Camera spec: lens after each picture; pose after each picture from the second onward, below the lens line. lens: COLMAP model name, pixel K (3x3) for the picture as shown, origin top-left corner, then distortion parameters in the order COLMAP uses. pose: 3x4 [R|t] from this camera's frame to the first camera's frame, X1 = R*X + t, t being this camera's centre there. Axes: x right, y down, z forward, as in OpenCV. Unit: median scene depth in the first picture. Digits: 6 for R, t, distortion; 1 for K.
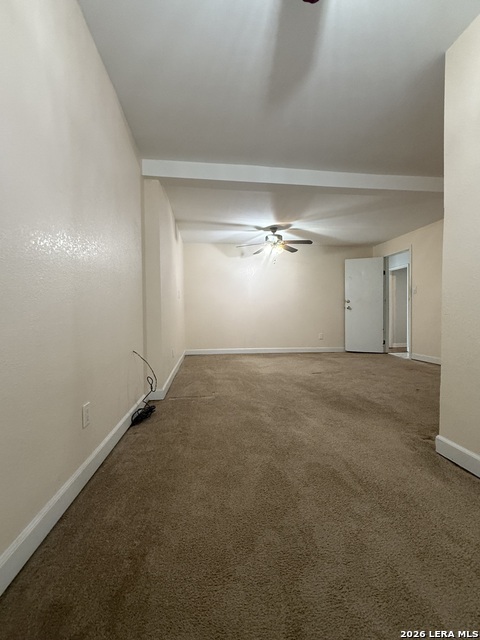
lens RADIAL K [[273.9, 0, 239.5], [0, 273.9, 319.1], [0, 0, 1]] dist [-0.000388, 0.000412]
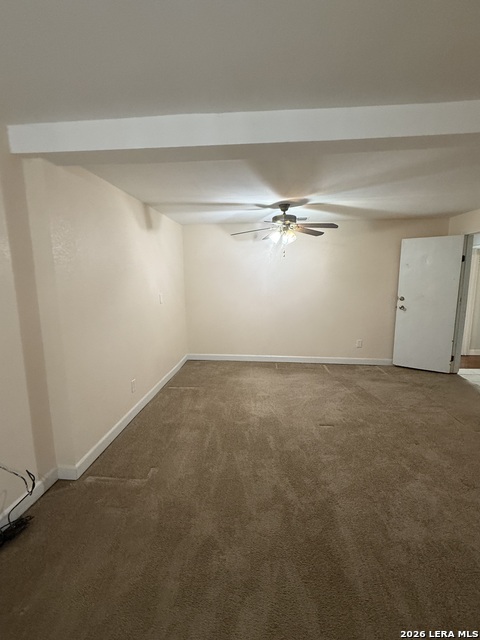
lens RADIAL K [[273.9, 0, 240.2], [0, 273.9, 318.6], [0, 0, 1]] dist [-0.000388, 0.000412]
pose [[0.977067, 0.031049, -0.210656, 0.145740], [-0.002625, 0.990993, 0.133889, -0.117081], [0.212915, -0.130266, 0.968348, 0.223179]]
